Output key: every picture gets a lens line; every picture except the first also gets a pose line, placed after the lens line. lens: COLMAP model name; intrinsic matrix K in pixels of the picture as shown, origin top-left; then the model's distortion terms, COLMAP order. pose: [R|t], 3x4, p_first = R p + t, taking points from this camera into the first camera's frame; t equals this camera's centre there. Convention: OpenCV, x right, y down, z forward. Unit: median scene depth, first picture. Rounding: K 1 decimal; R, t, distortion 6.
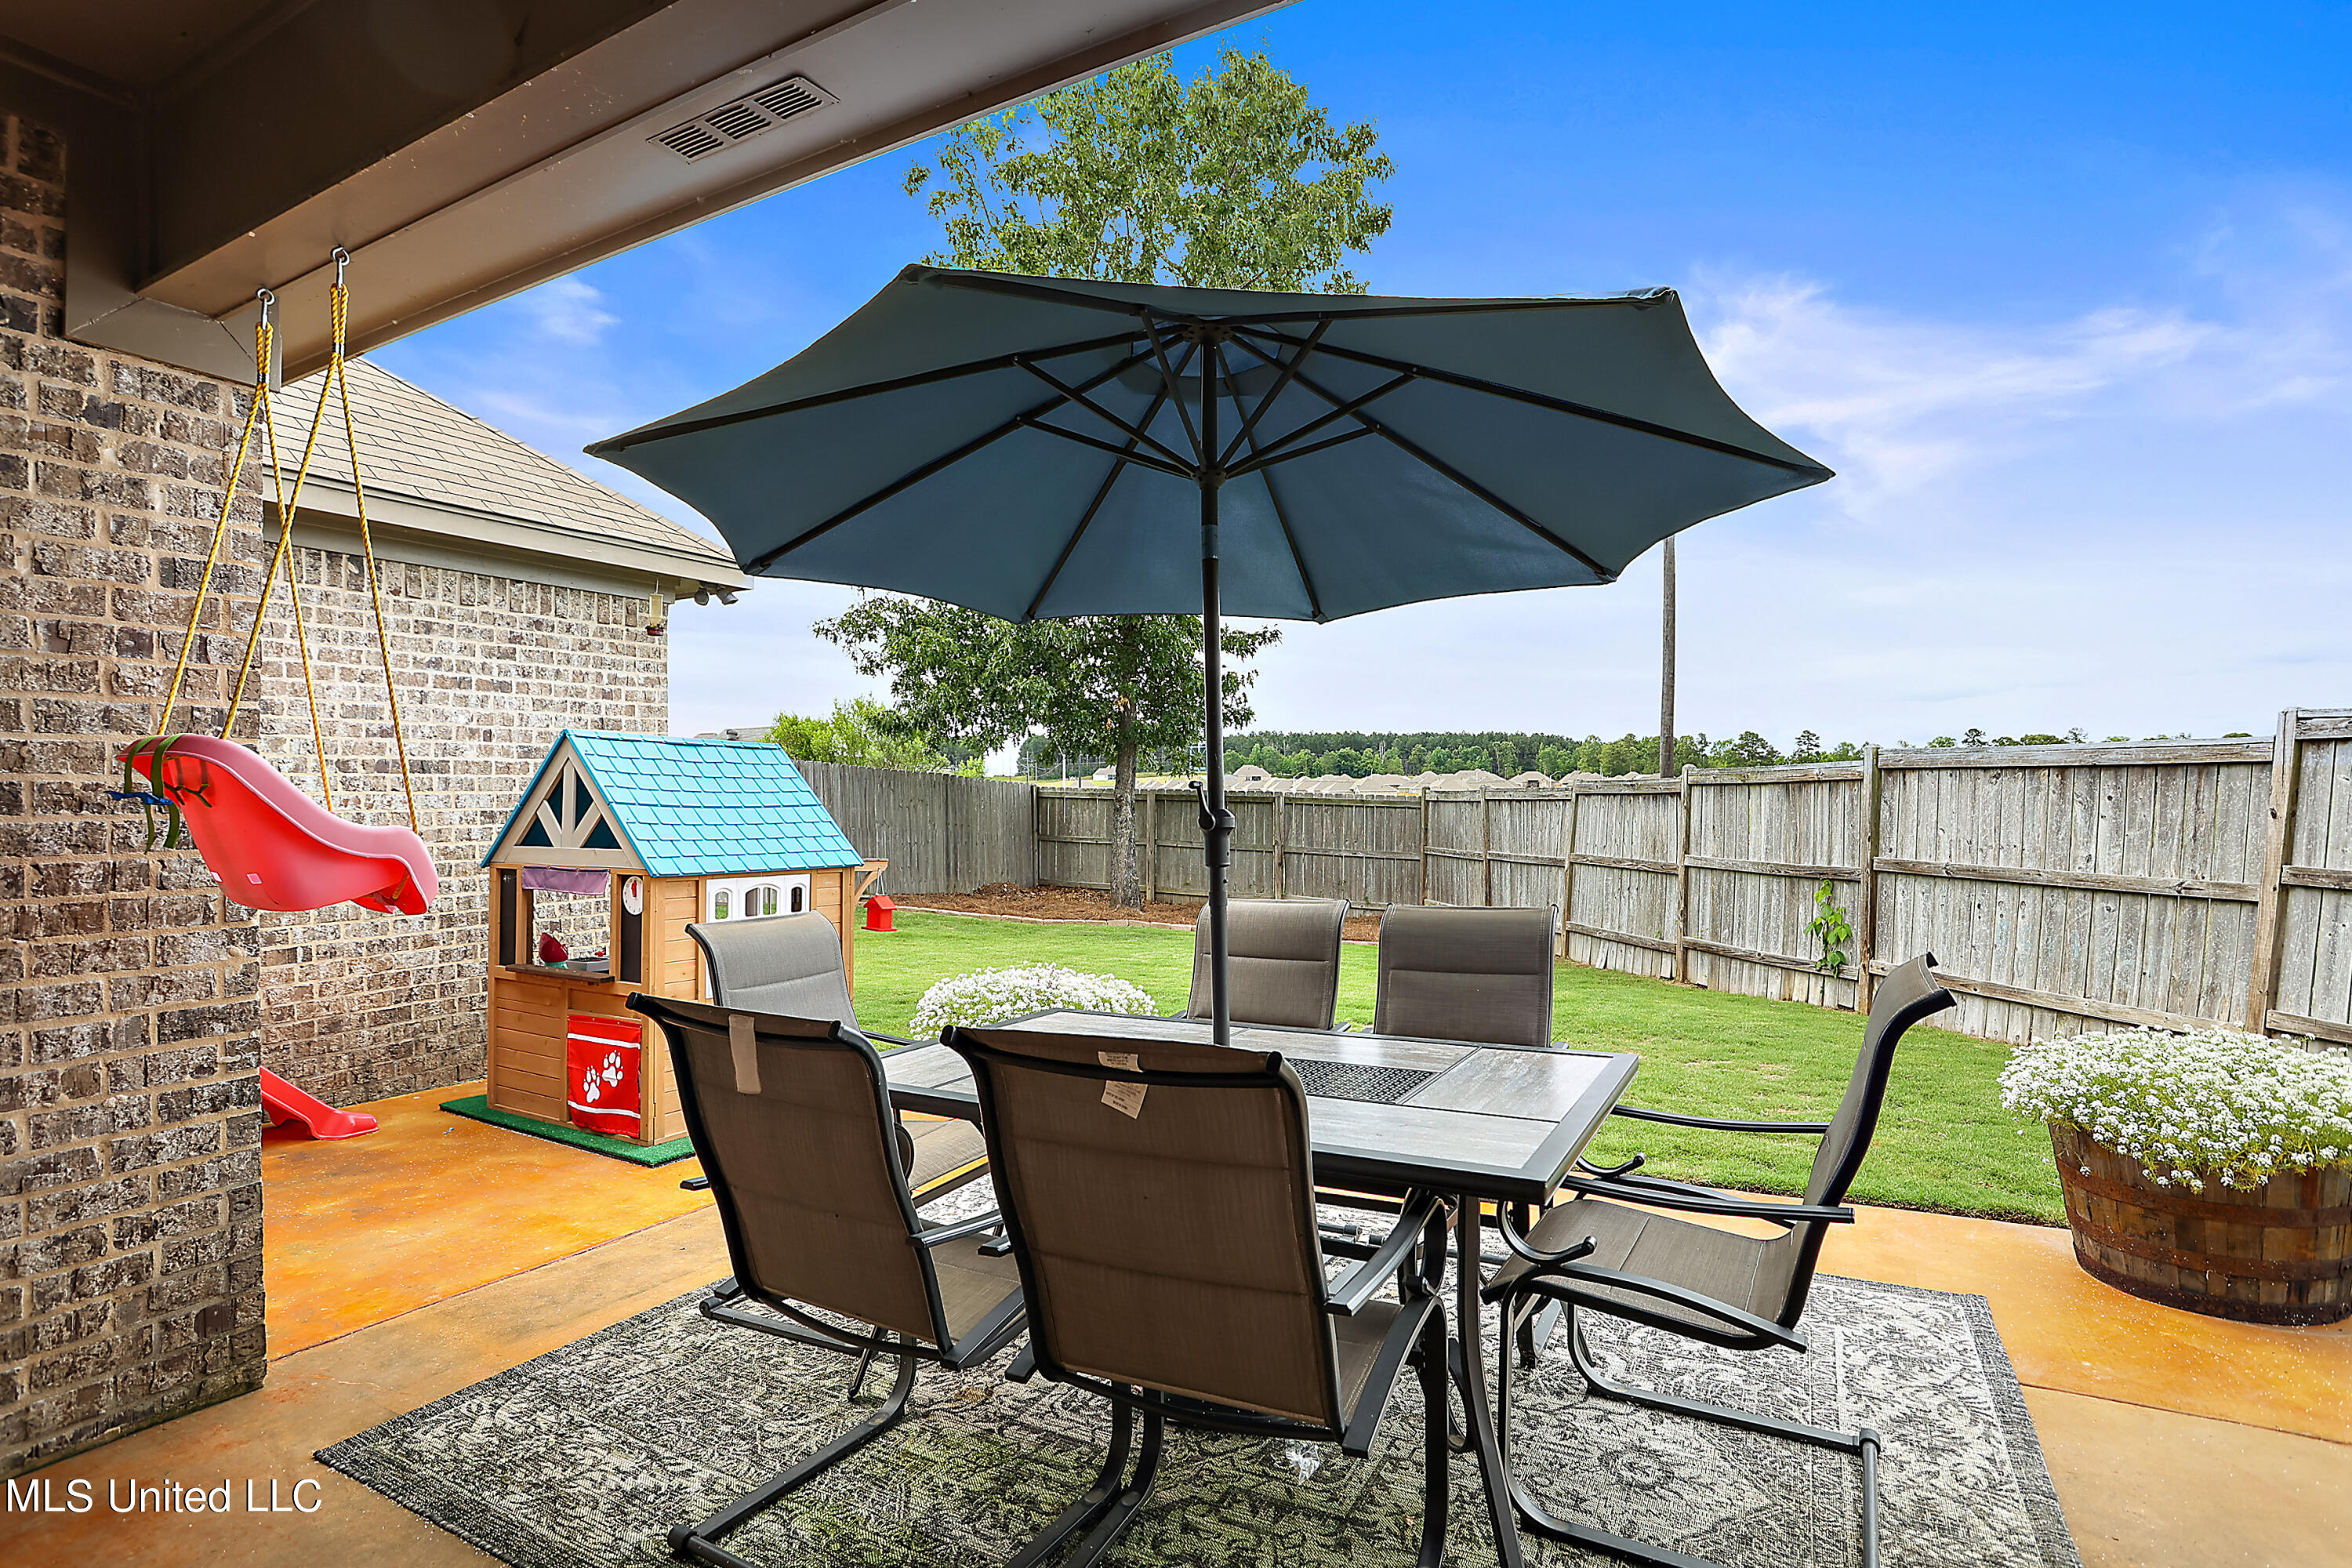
lens RADIAL K [[1161.1, 0, 1175.8], [0, 1161.1, 790.2], [0, 0, 1]] dist [-0.046951, 0.007594]
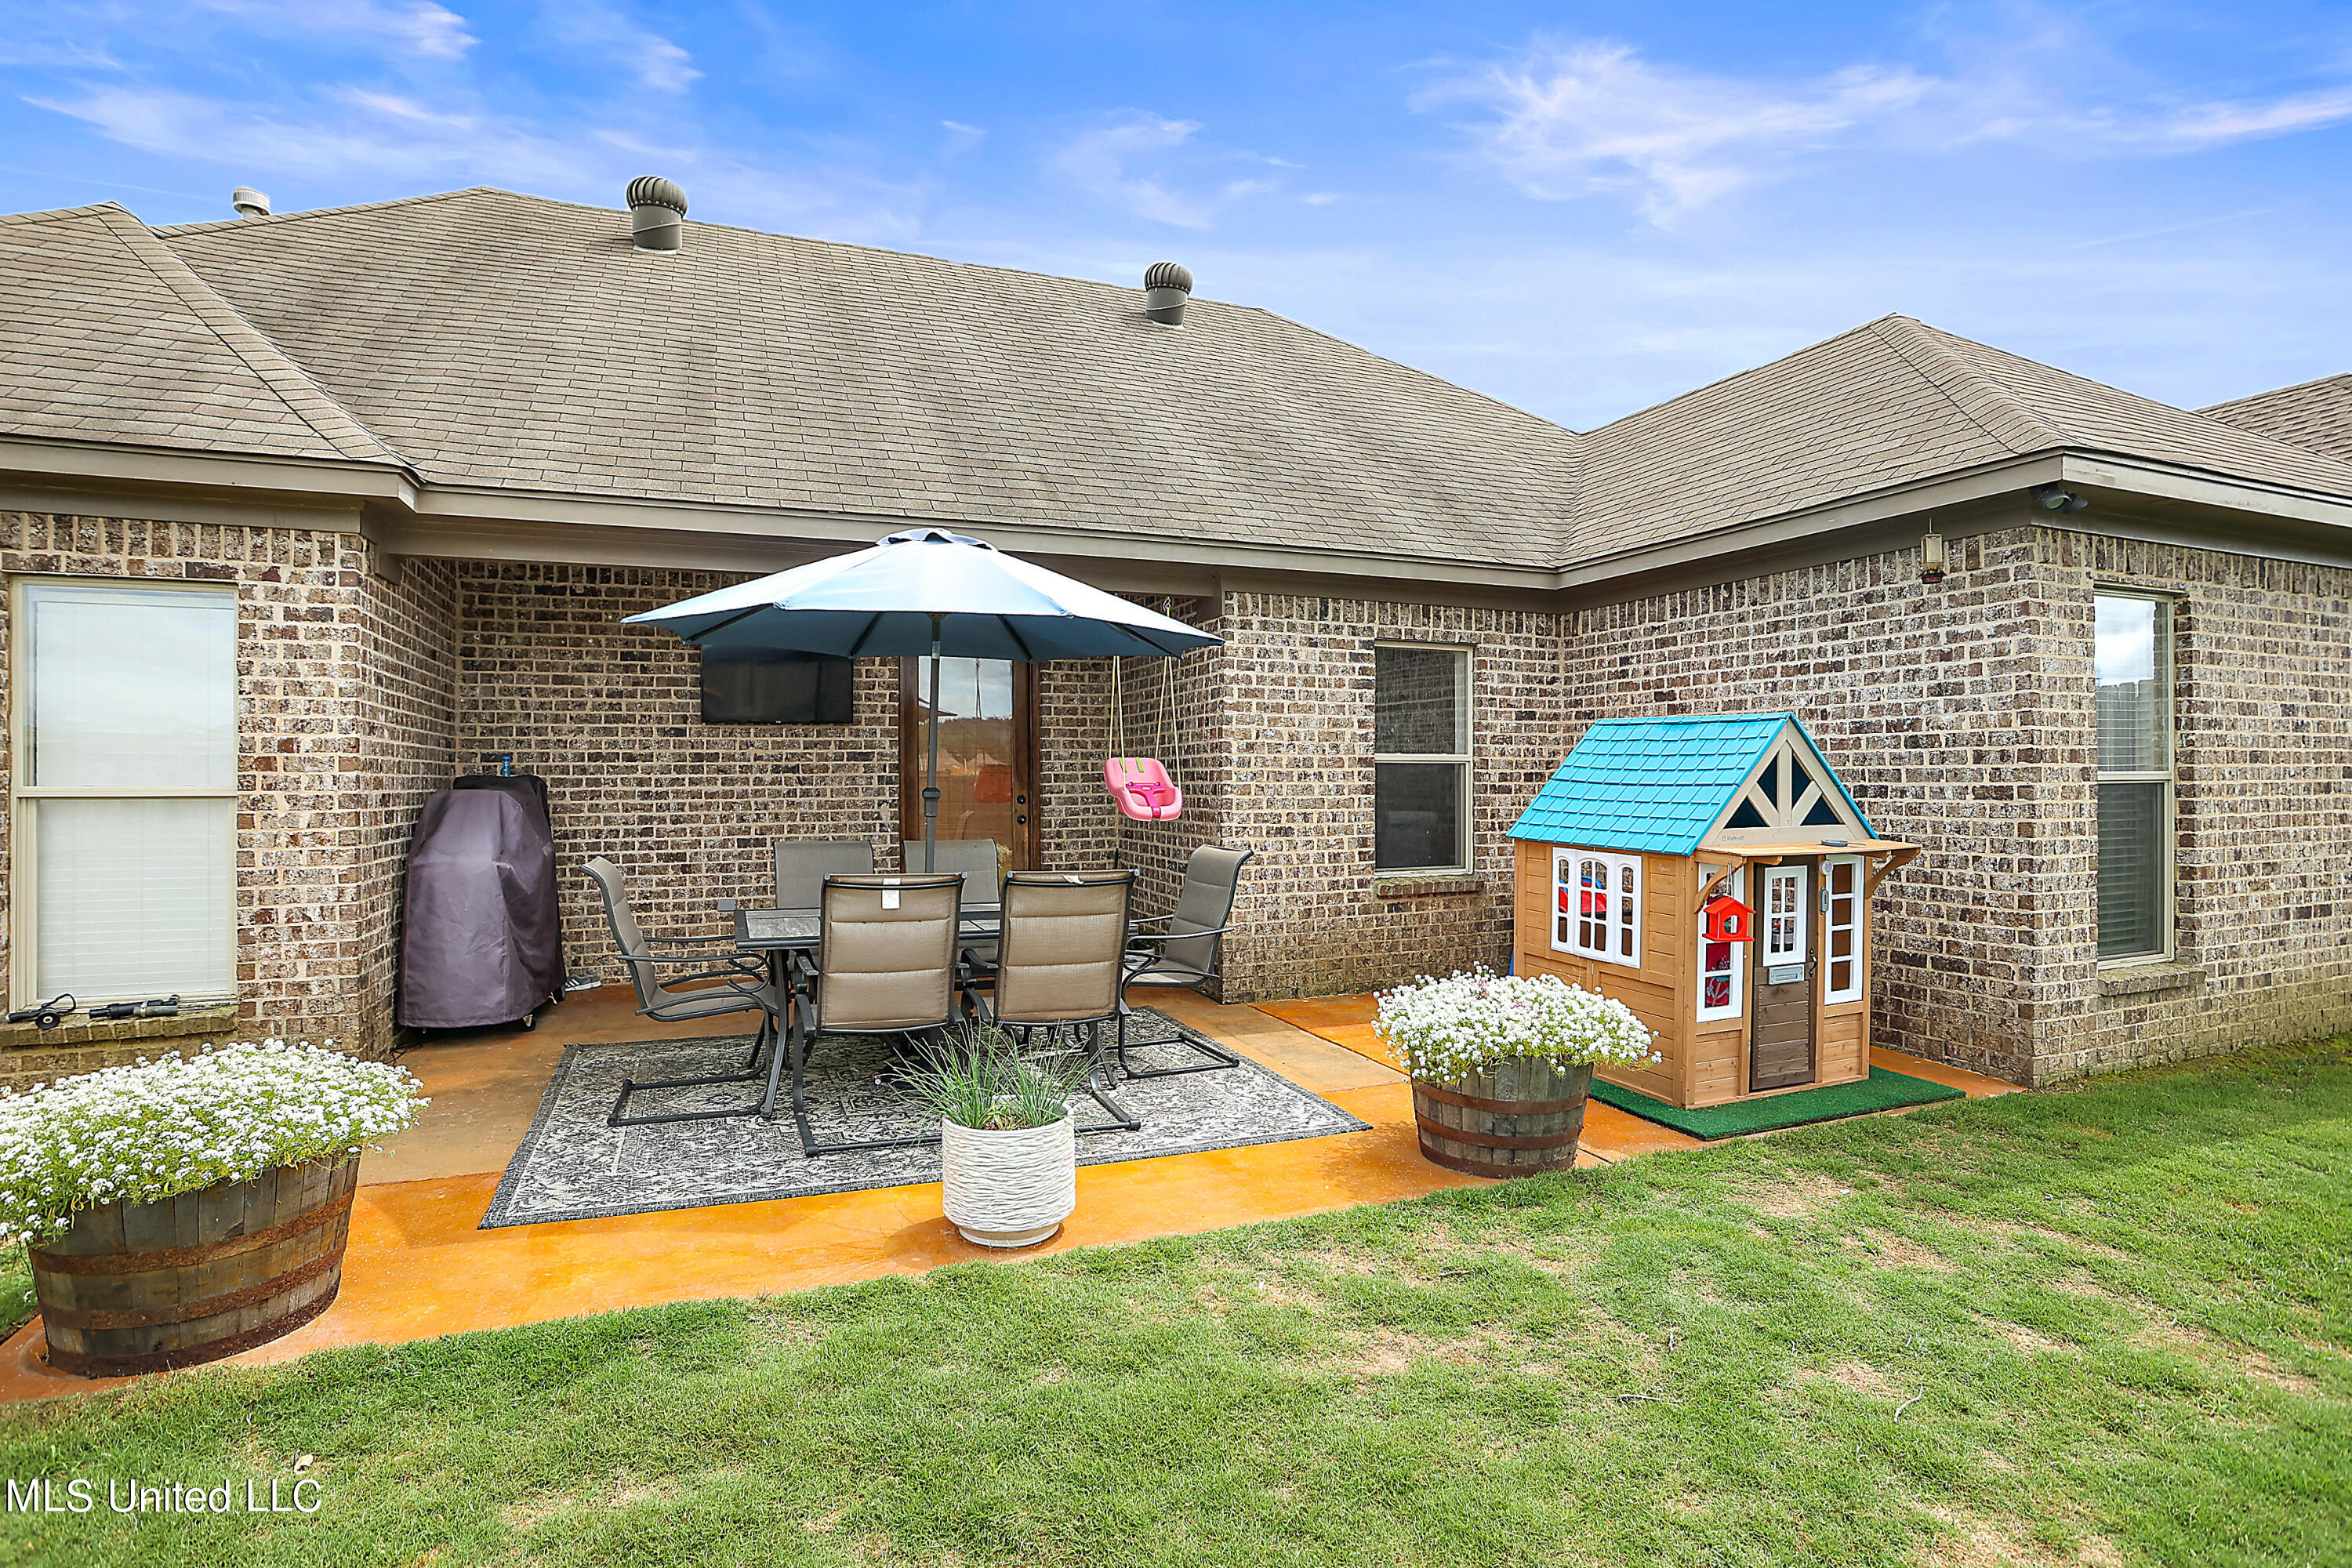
lens RADIAL K [[1161.1, 0, 1178.6], [0, 1161.1, 770.0], [0, 0, 1]] dist [-0.046951, 0.007594]
pose [[-0.632075, 0.009497, -0.774849, 0.610029], [0.013996, 0.999902, 0.000838, -0.005072], [0.774781, -0.010316, -0.632145, 1.206280]]
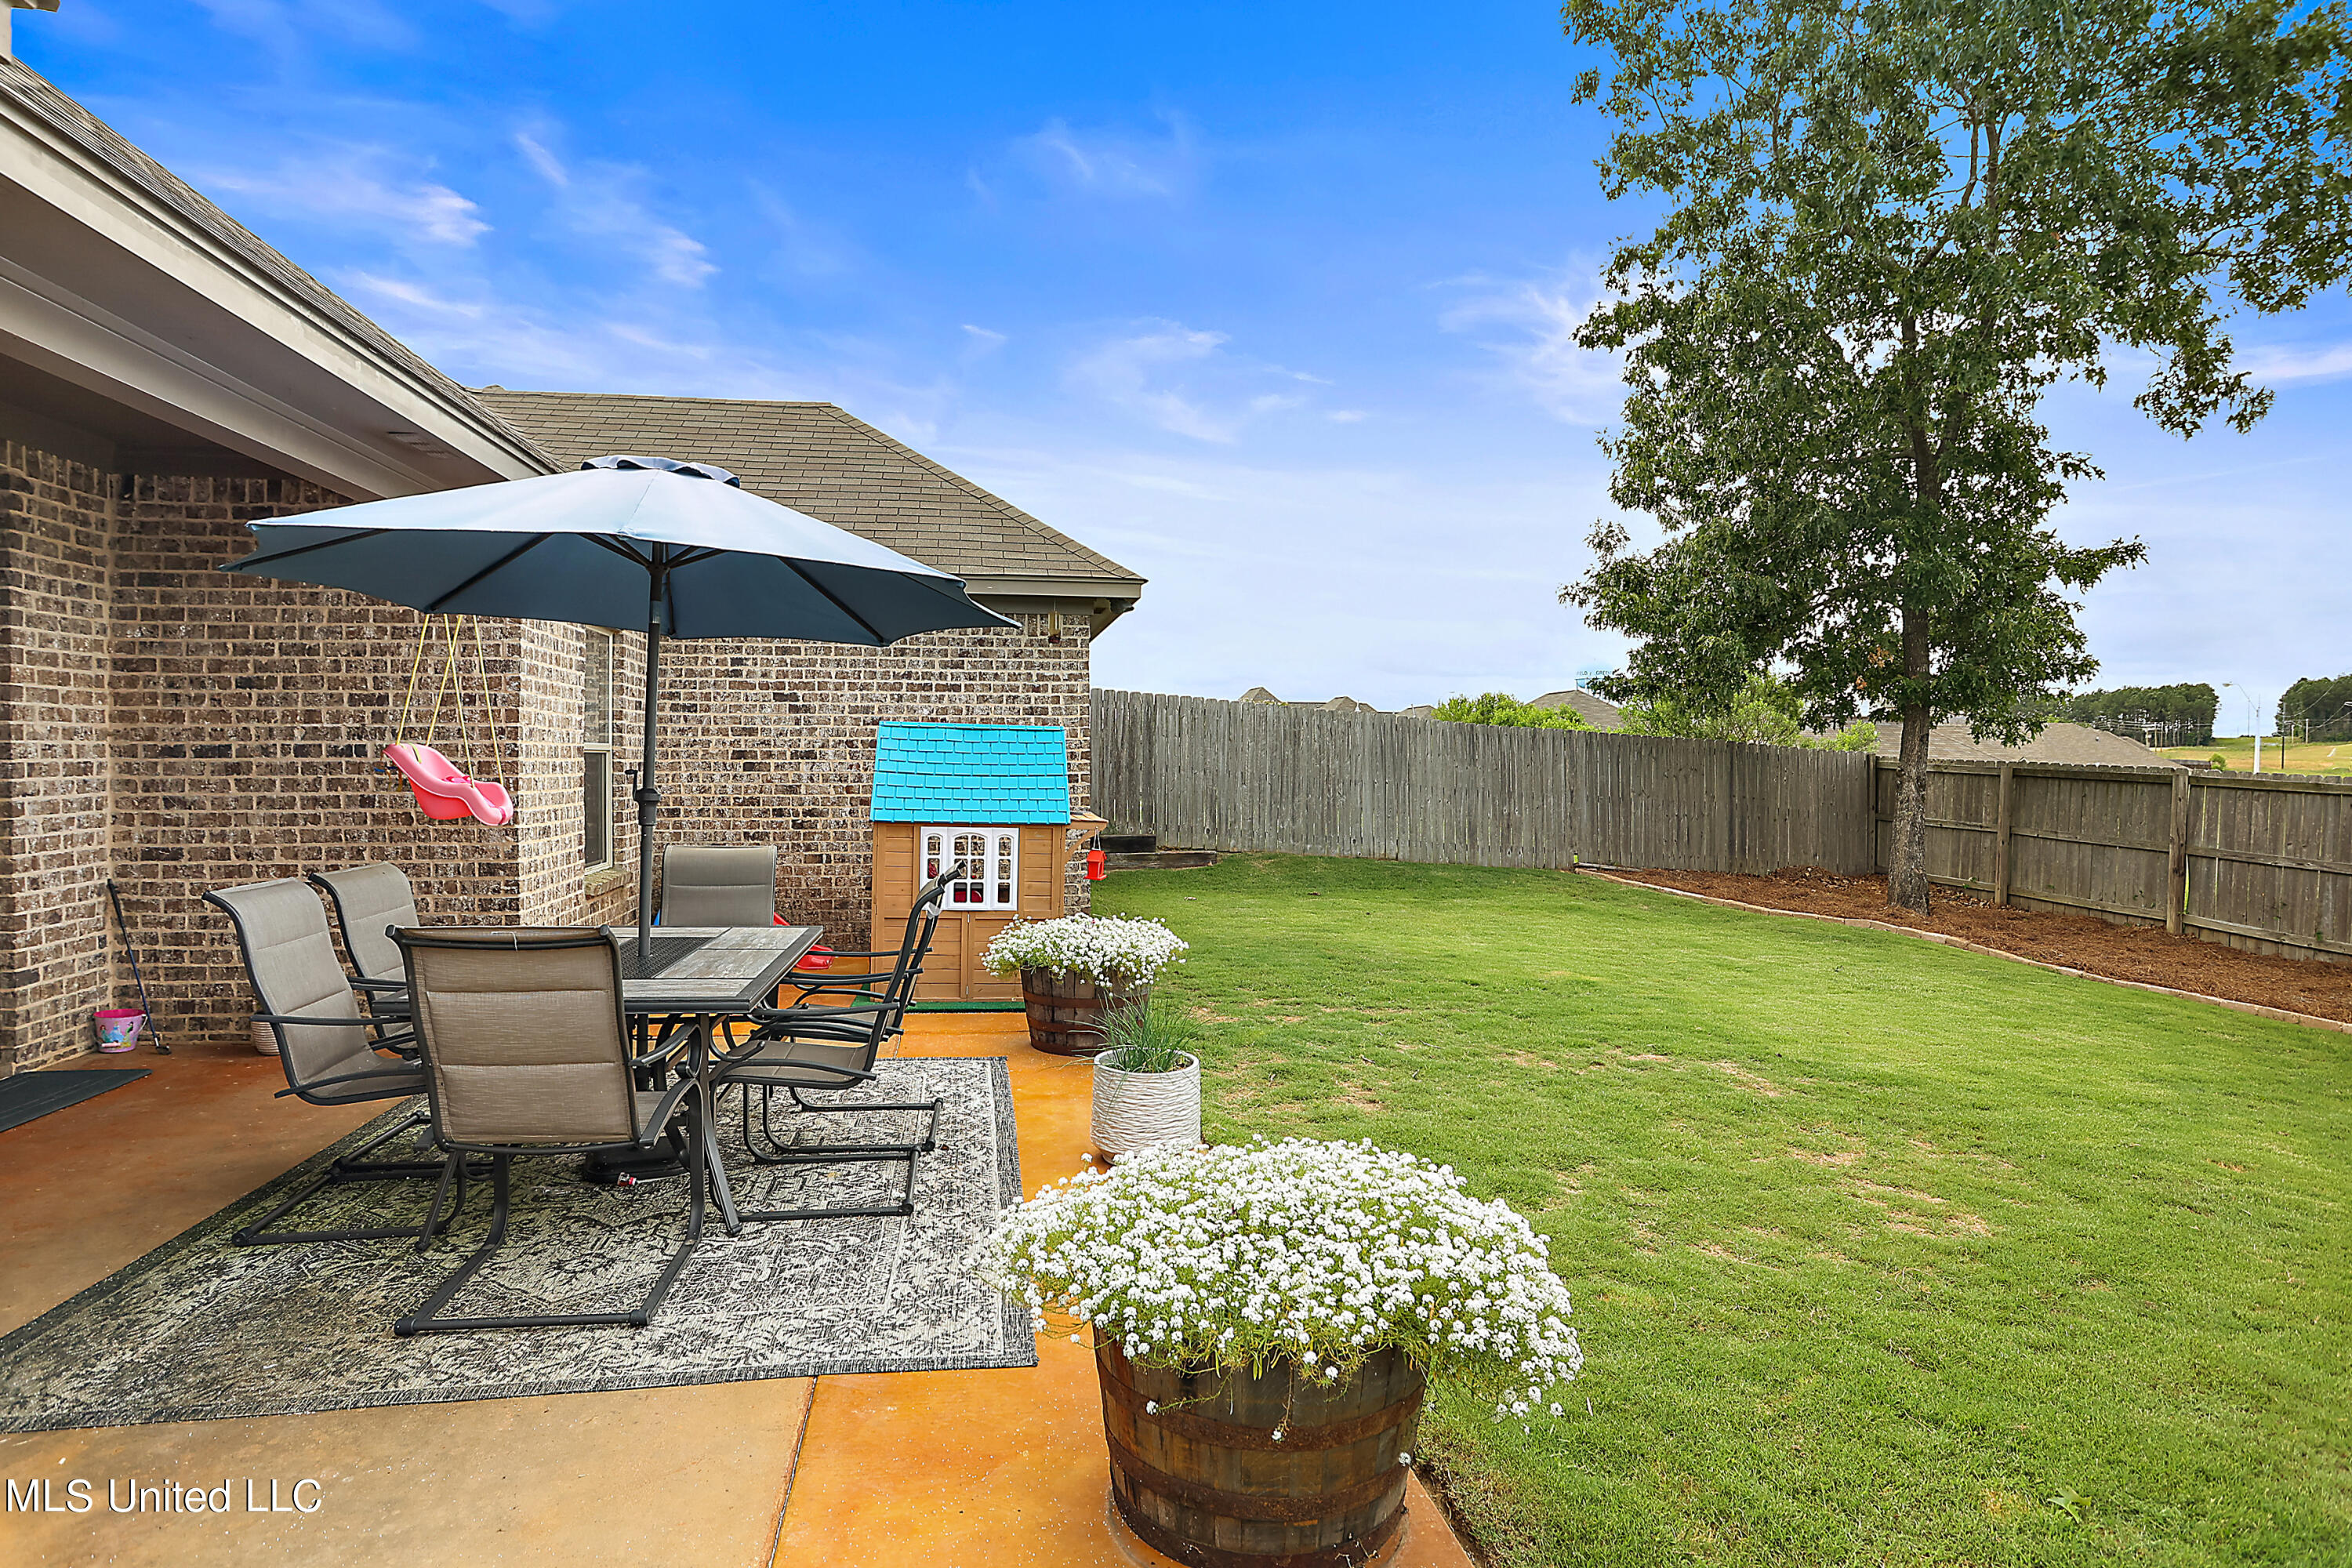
lens RADIAL K [[1215.2, 0, 1184.8], [0, 1215.2, 776.8], [0, 0, 1]] dist [-0.068710, 0.001216]
pose [[0.629437, 0.027387, -0.776568, 0.797932], [-0.009631, 0.999577, 0.027445, -0.023201], [0.776992, -0.009796, 0.629435, 0.261938]]
